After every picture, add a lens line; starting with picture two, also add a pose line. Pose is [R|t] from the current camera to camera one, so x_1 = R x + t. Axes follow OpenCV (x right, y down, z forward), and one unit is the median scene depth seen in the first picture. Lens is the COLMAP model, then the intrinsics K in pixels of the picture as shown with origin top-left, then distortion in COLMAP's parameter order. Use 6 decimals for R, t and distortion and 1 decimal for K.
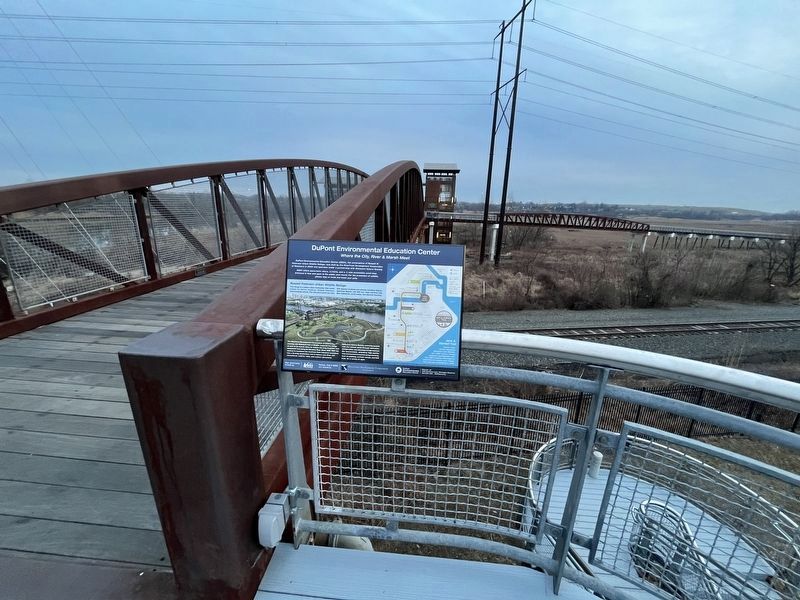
lens RADIAL K [[321.2, 0, 401.6], [0, 321.2, 303.2], [0, 0, 1]] dist [-0.013144, 0.000199]
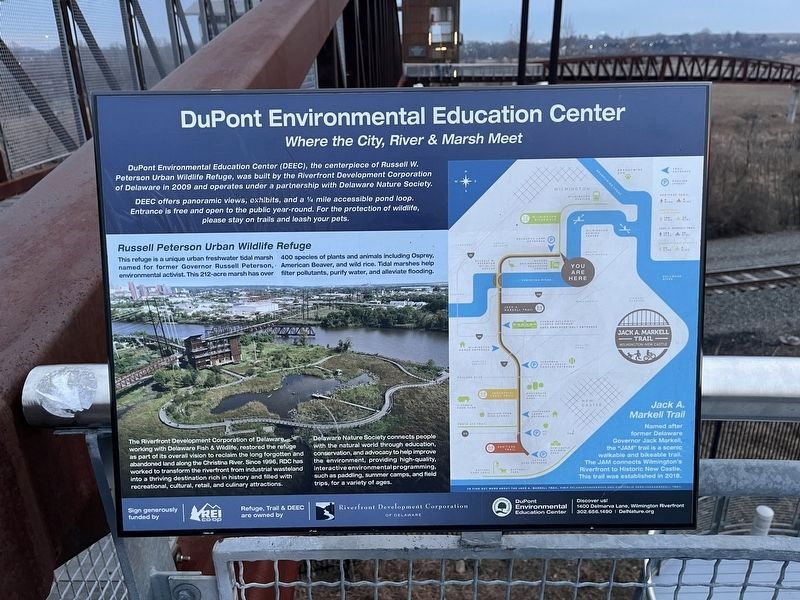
lens RADIAL K [[599.3, 0, 398.8], [0, 599.3, 301.4], [0, 0, 1]] dist [0.027887, -0.037692]
pose [[0.996703, -0.066568, 0.046392, -0.120582], [0.061963, 0.993597, 0.094471, -0.049866], [-0.052384, -0.091285, 0.994446, 0.436647]]
